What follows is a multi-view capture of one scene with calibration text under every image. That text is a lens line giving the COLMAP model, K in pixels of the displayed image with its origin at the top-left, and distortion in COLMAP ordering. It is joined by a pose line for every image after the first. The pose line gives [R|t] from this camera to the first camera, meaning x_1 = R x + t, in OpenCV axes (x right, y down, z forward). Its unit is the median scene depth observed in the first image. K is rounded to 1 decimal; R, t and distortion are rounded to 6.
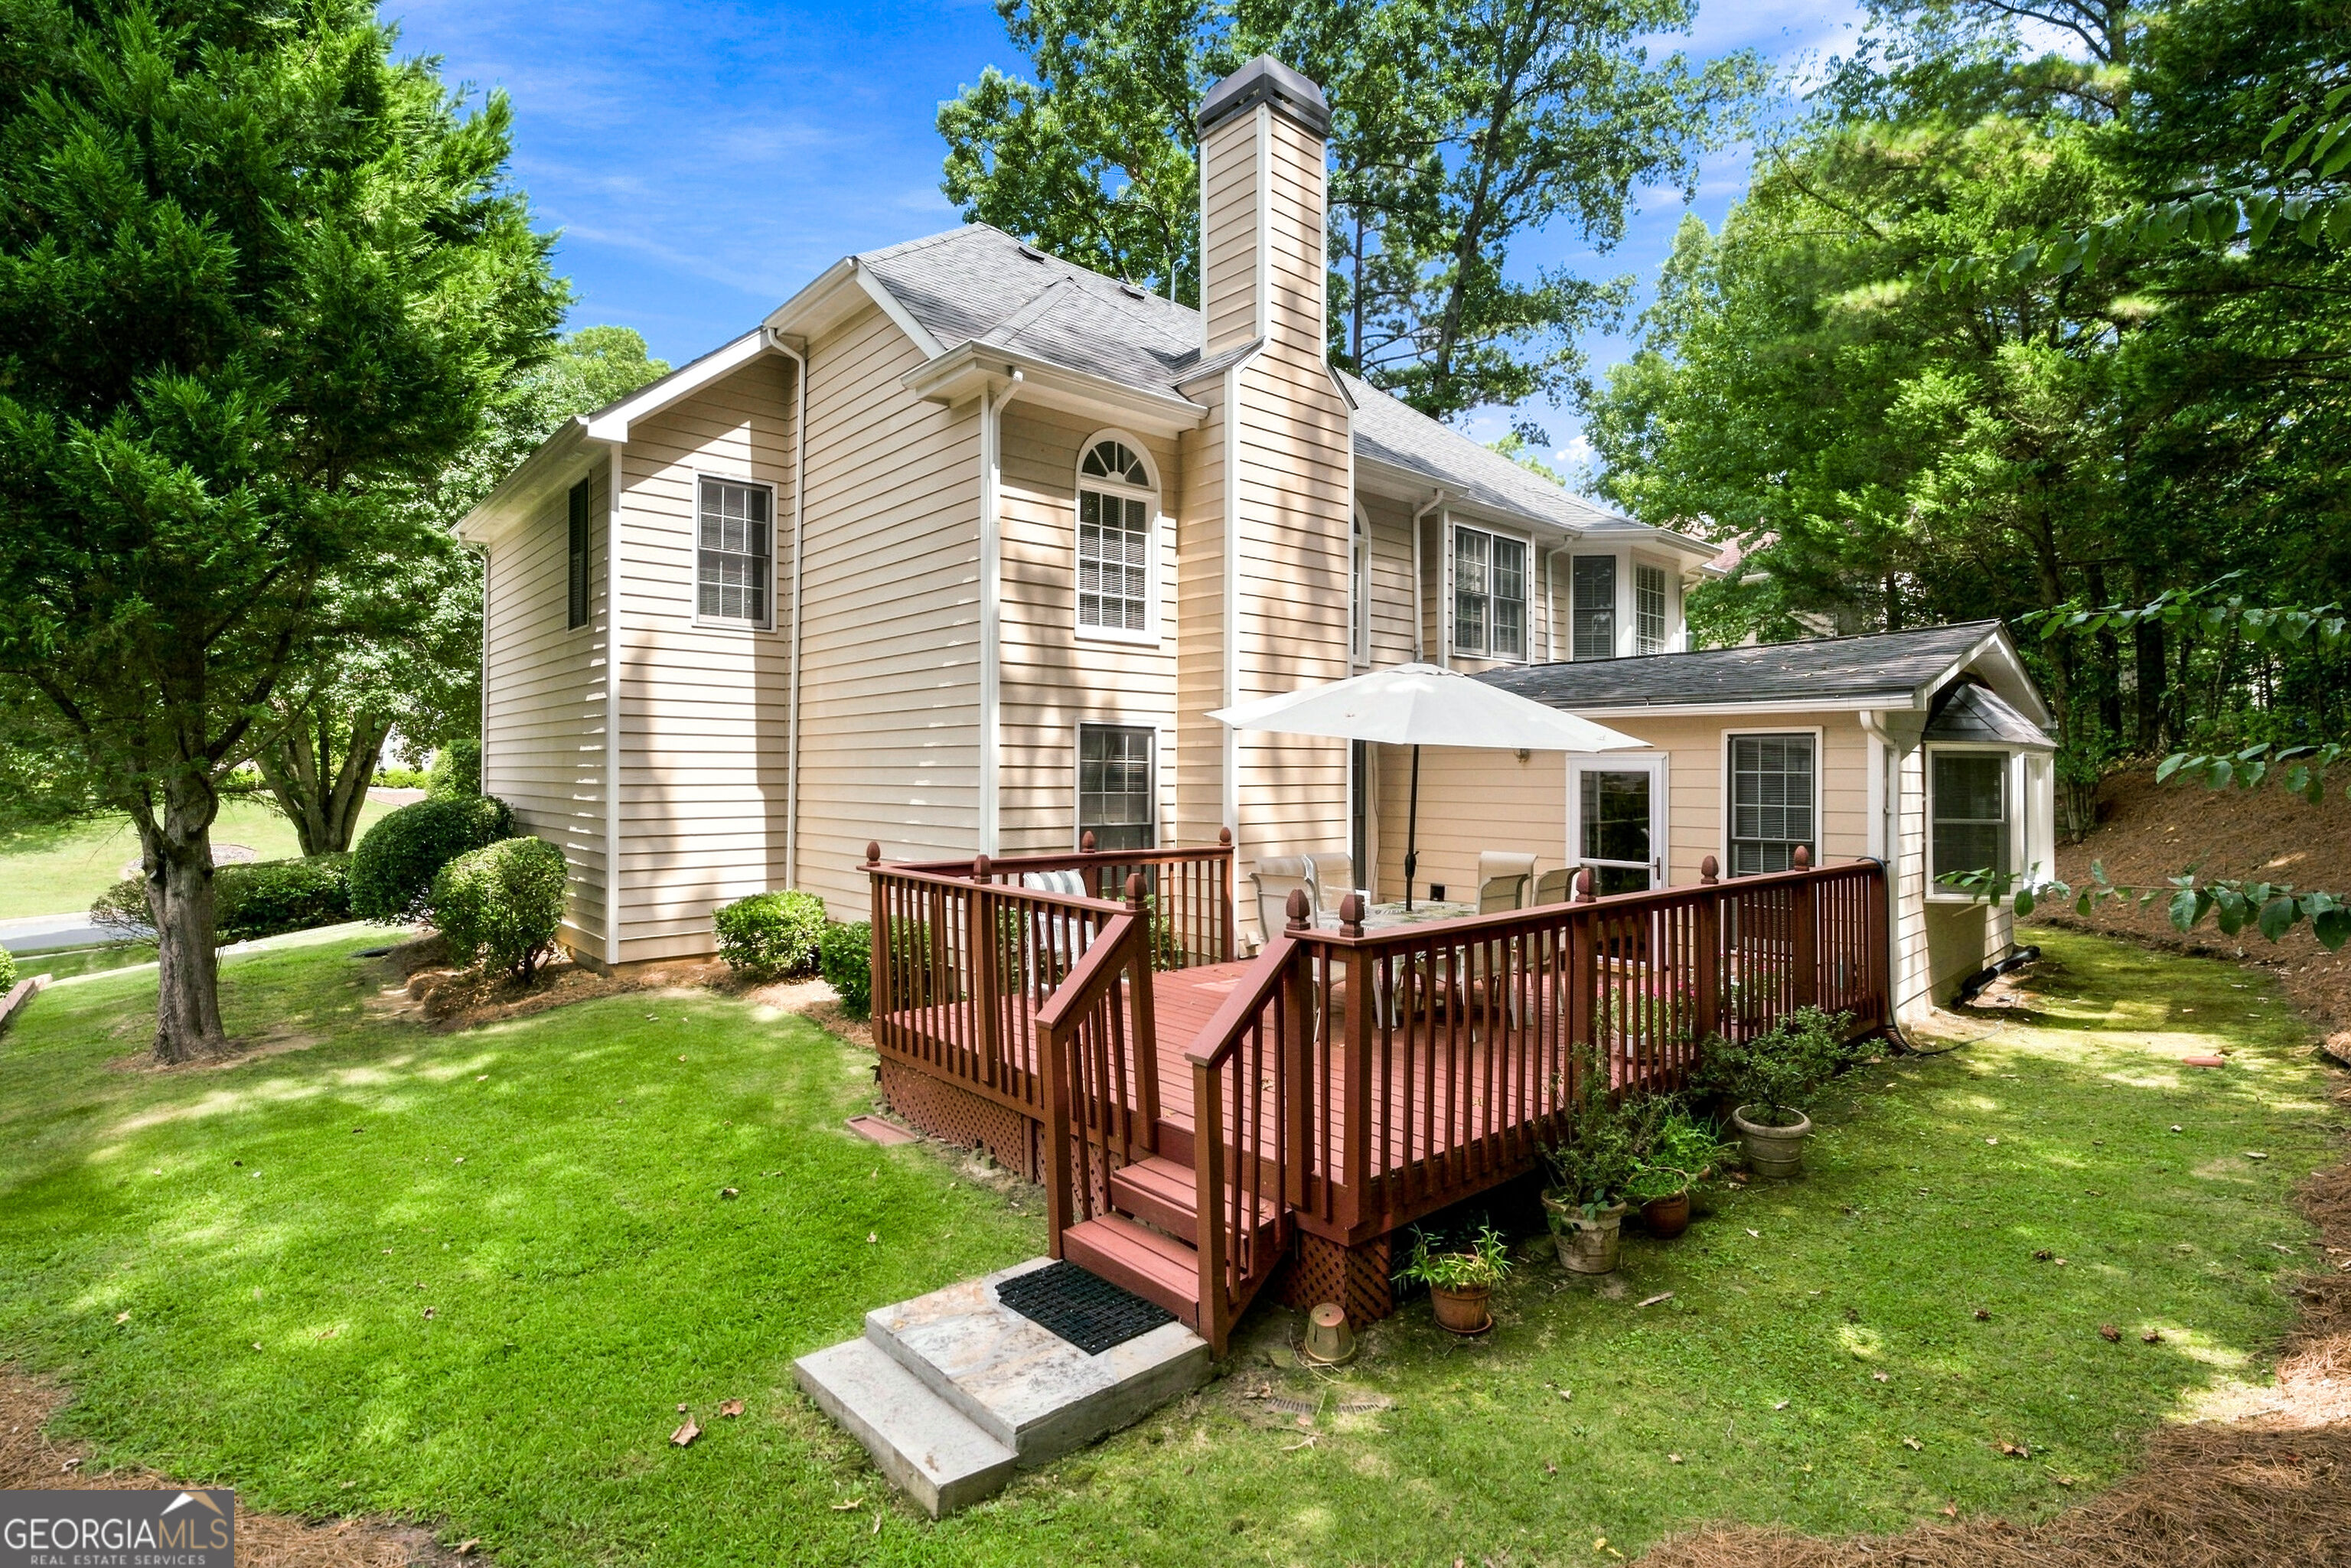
lens RADIAL K [[1107.8, 0, 1175.5], [0, 1107.8, 784.0], [0, 0, 1]] dist [-0.024727, 0.006263]
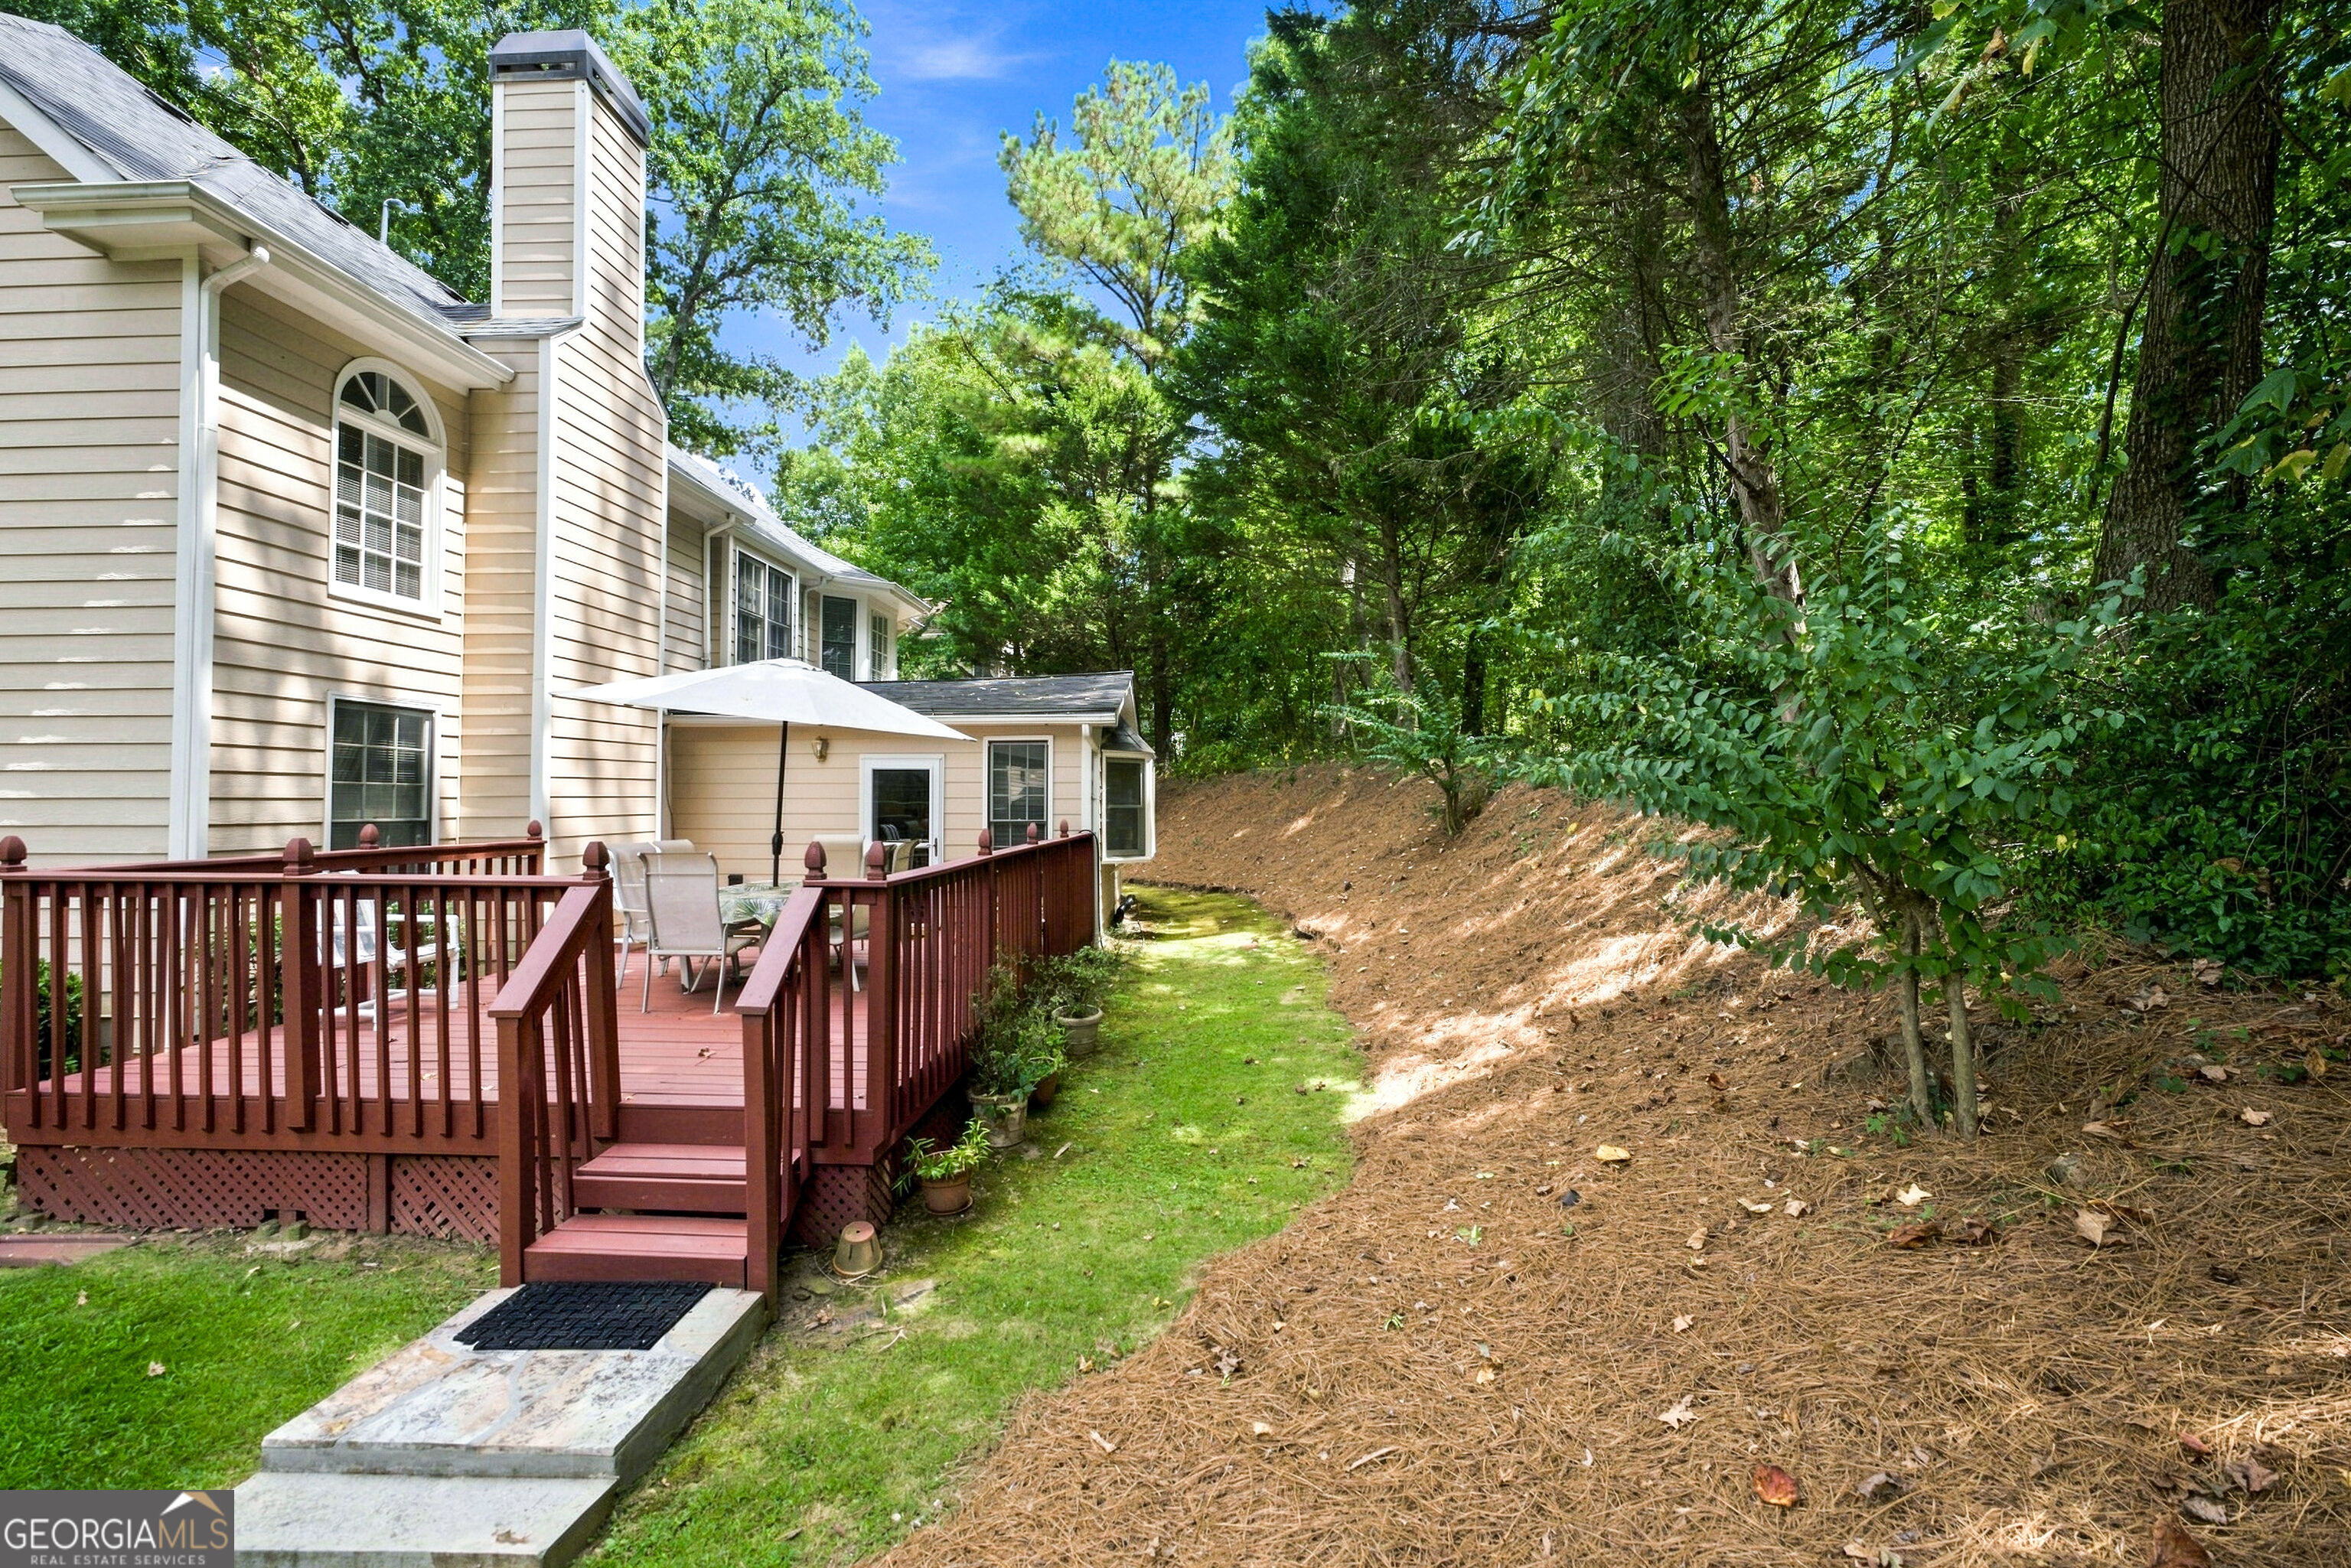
lens RADIAL K [[935.2, 0, 1181.7], [0, 935.2, 797.7], [0, 0, 1]] dist [-0.051978, 0.021298]
pose [[0.691929, -0.000978, 0.721965, -0.137917], [0.009304, 0.999928, -0.007563, 0.030837], [-0.721905, 0.011950, 0.691889, 0.066061]]
